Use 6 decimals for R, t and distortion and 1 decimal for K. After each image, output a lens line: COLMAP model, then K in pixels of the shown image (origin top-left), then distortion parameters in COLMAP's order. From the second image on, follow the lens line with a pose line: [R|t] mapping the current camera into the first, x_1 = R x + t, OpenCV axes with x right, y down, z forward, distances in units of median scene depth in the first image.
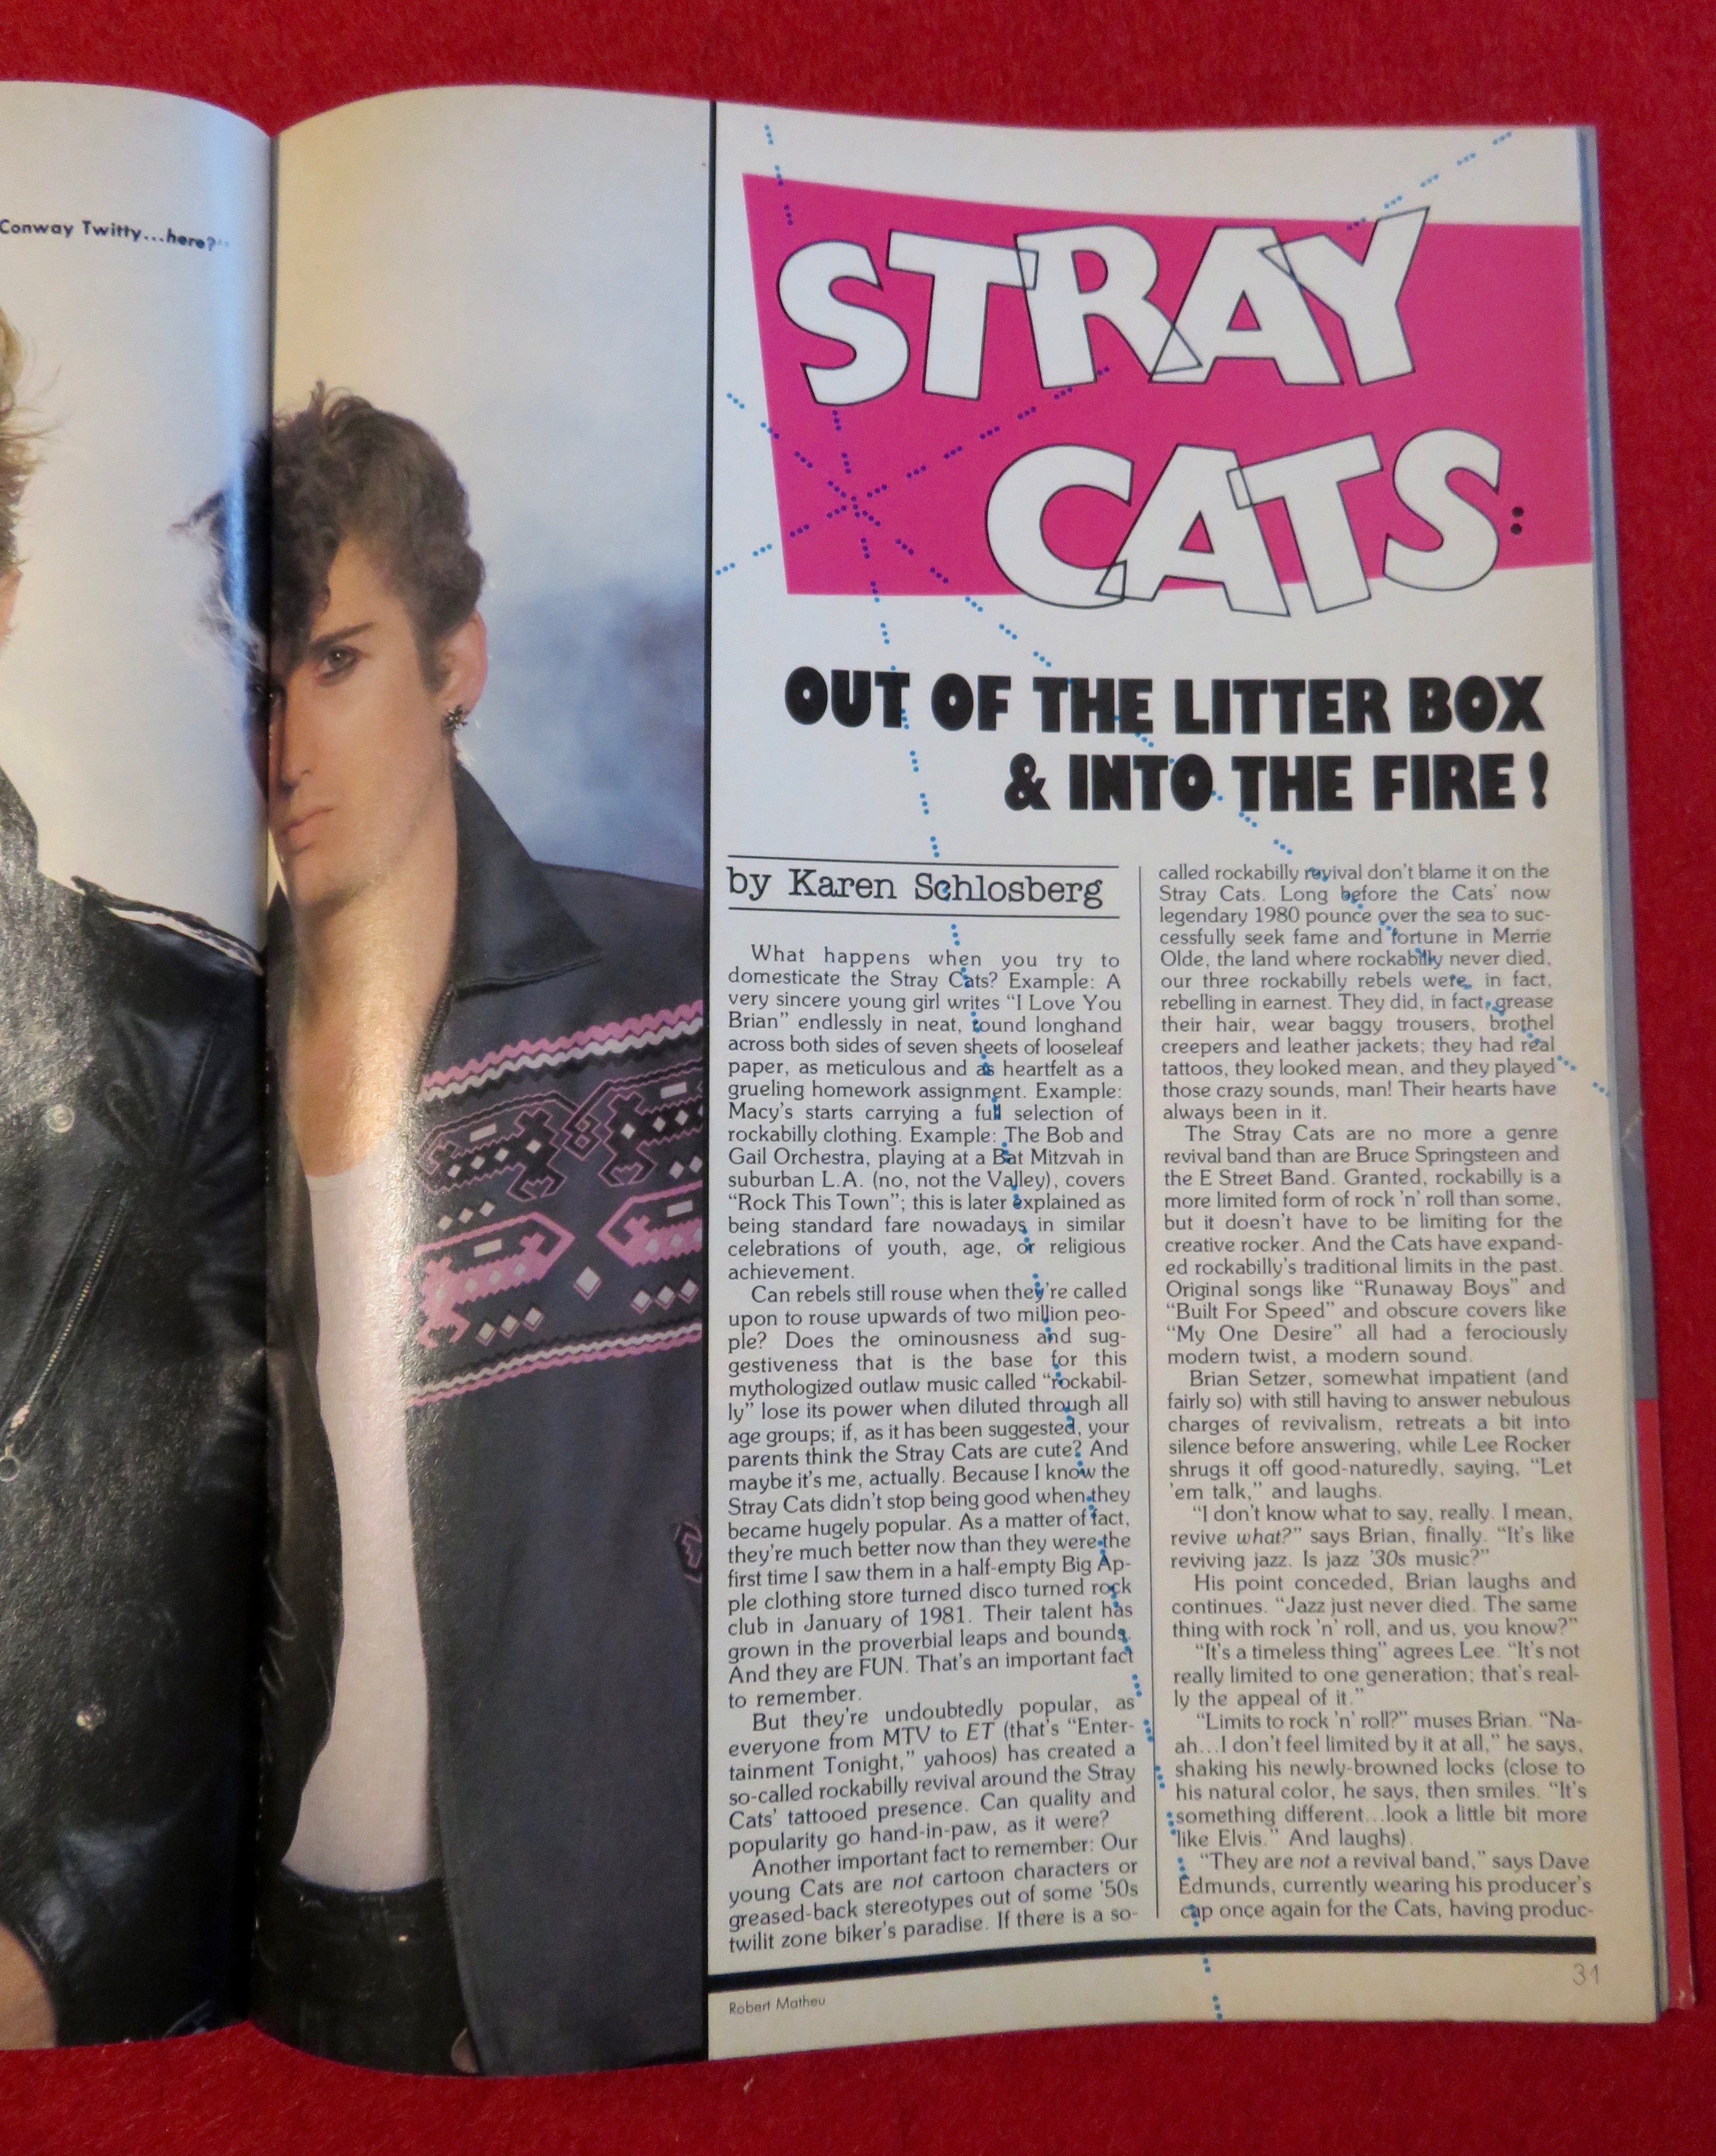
lens RADIAL K [[1605.4, 0, 858.2], [0, 1605.4, 1076.7], [0, 0, 1]] dist [0.024599, 0.002390]
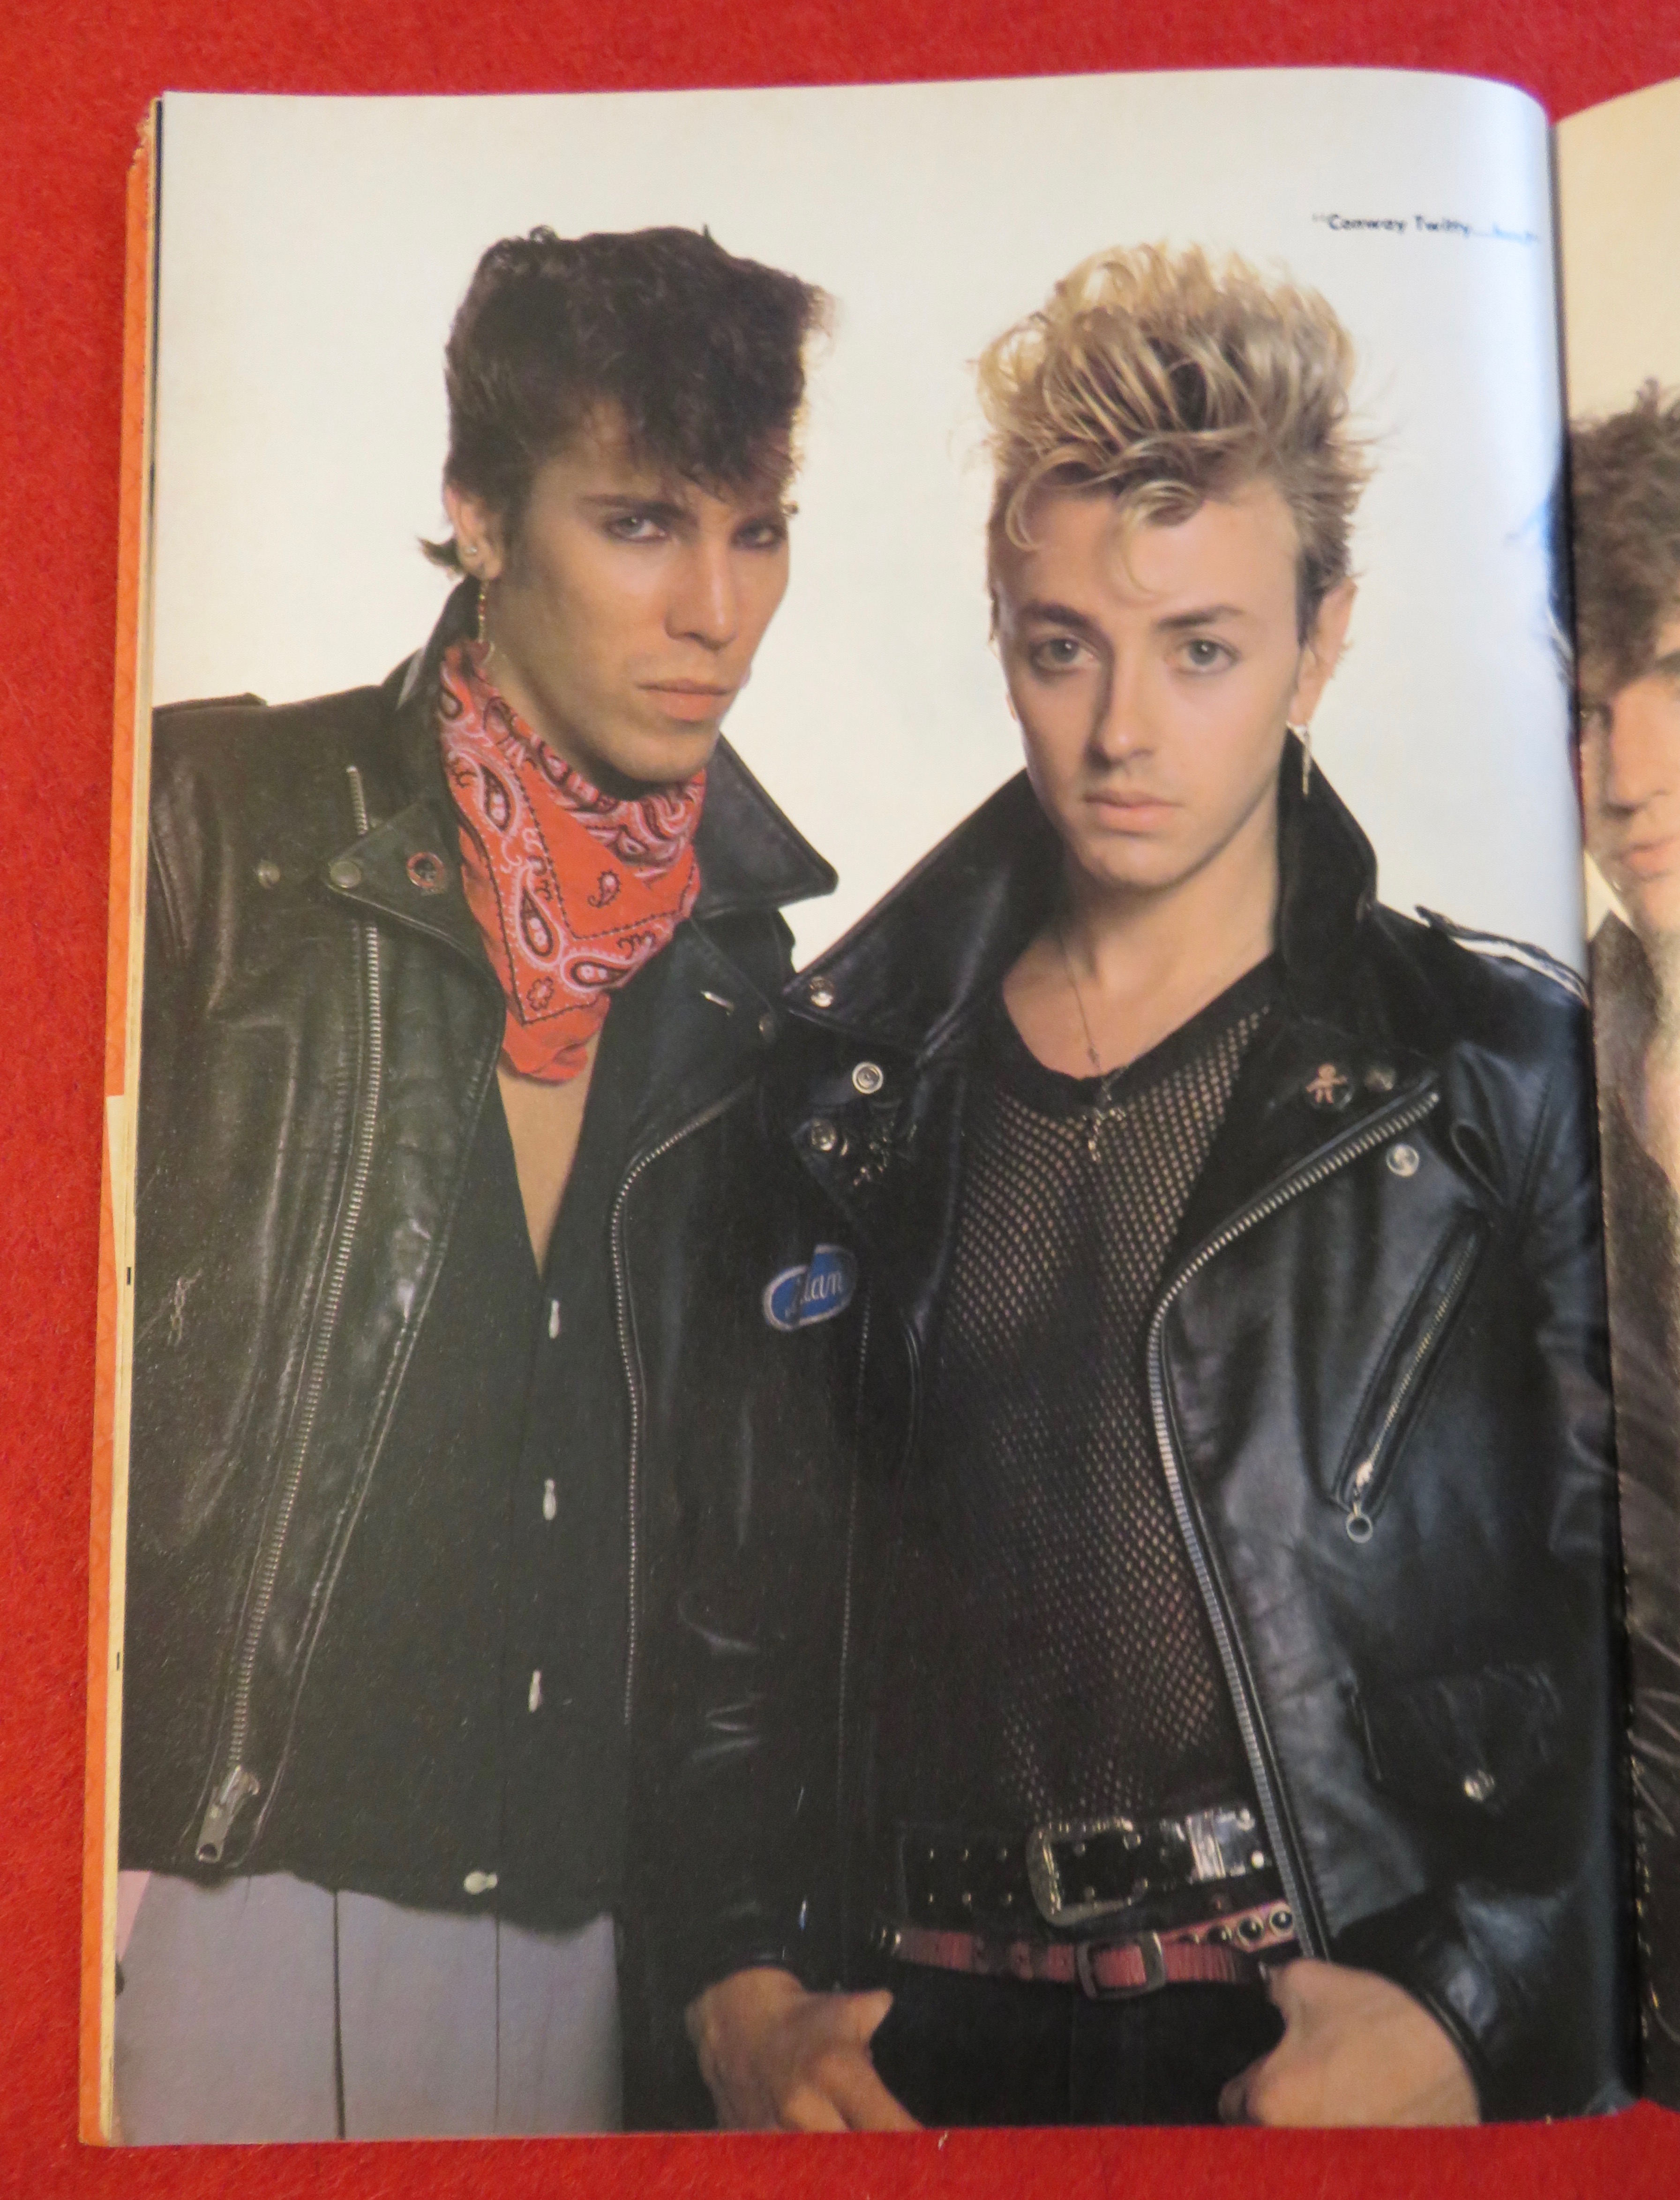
lens RADIAL K [[1710.2, 0, 838.9], [0, 1710.2, 1093.9], [0, 0, 1]] dist [0.007485, 0.005873]
pose [[0.999495, -0.011207, 0.029742, -0.852395], [0.010876, 0.999877, 0.011271, -0.028342], [-0.029864, -0.010942, 0.999494, 0.002511]]
